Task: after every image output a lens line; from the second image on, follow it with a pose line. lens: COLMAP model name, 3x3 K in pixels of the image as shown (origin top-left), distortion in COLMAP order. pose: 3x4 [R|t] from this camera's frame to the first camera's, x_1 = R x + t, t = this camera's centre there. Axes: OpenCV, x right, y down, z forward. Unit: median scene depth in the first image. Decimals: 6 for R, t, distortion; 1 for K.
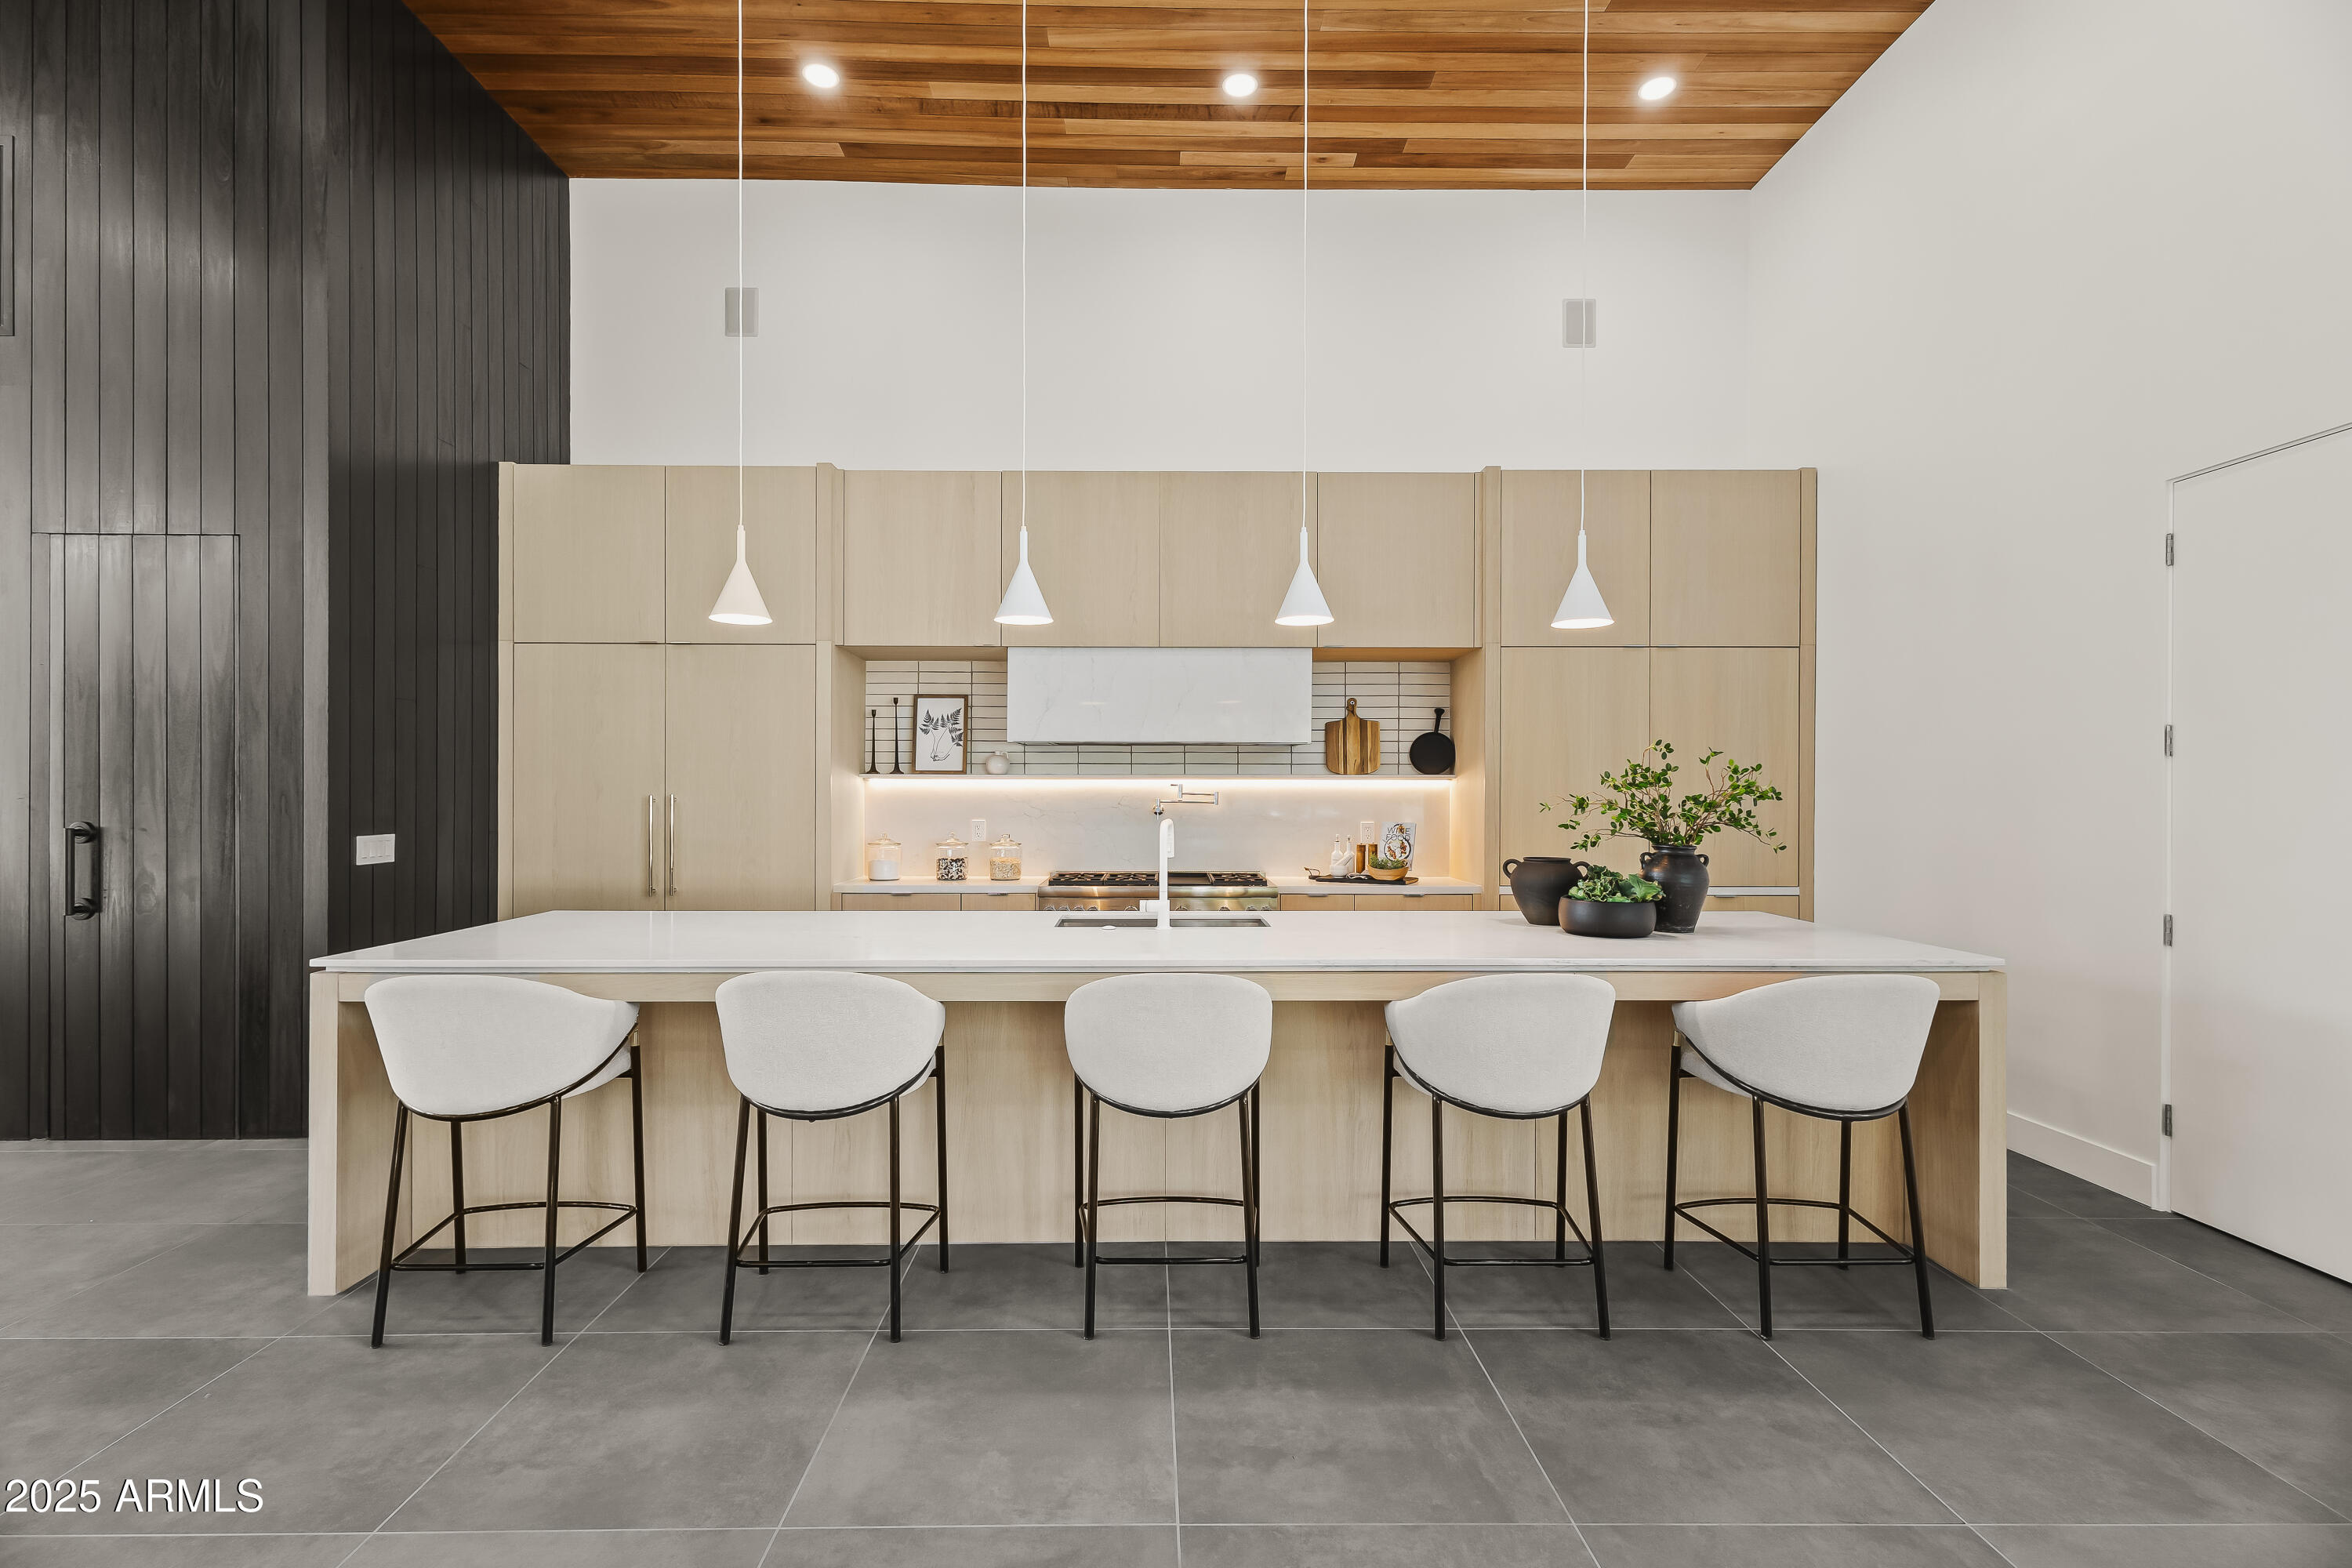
lens RADIAL K [[1109.8, 0, 1171.1], [0, 1109.8, 793.8], [0, 0, 1]] dist [0.007187, 0.000005]
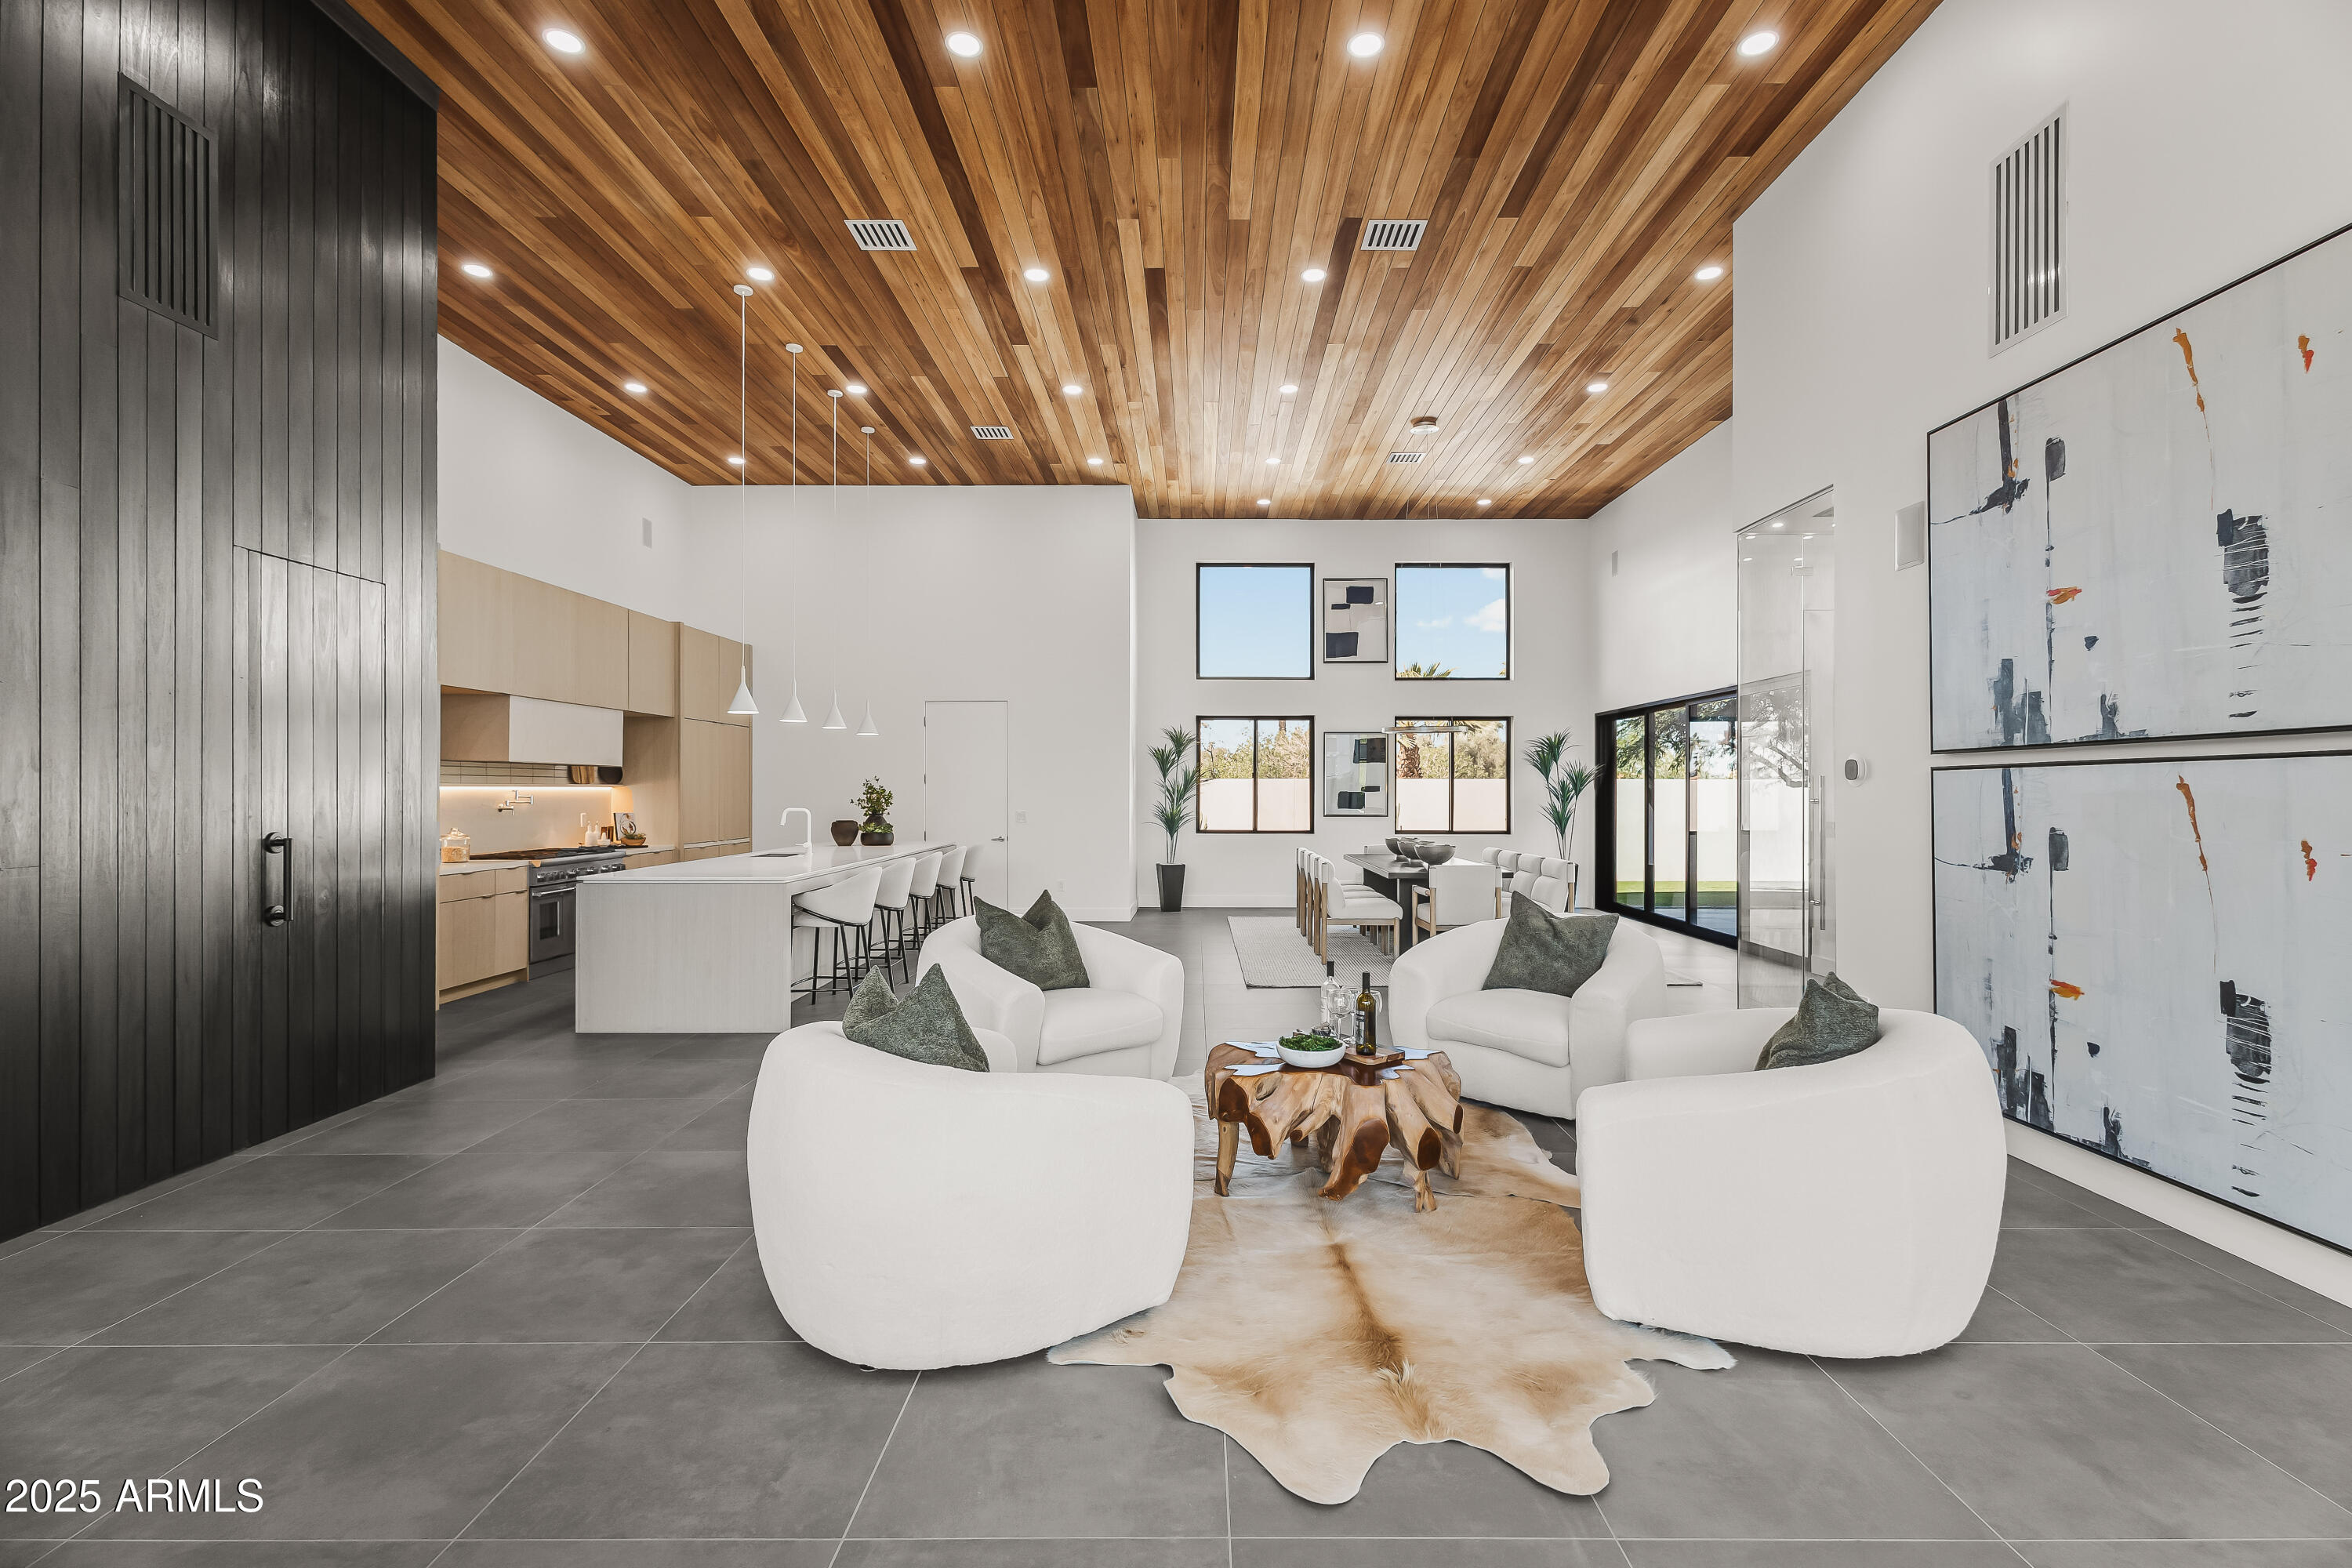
lens RADIAL K [[1109.8, 0, 1210.2], [0, 1109.8, 789.6], [0, 0, 1]] dist [0.007187, 0.000005]
pose [[0.001490, 0.000535, 0.999999, -1.493989], [-0.003836, 0.999993, -0.000530, -0.012512], [-0.999992, -0.003836, 0.001492, 0.090557]]
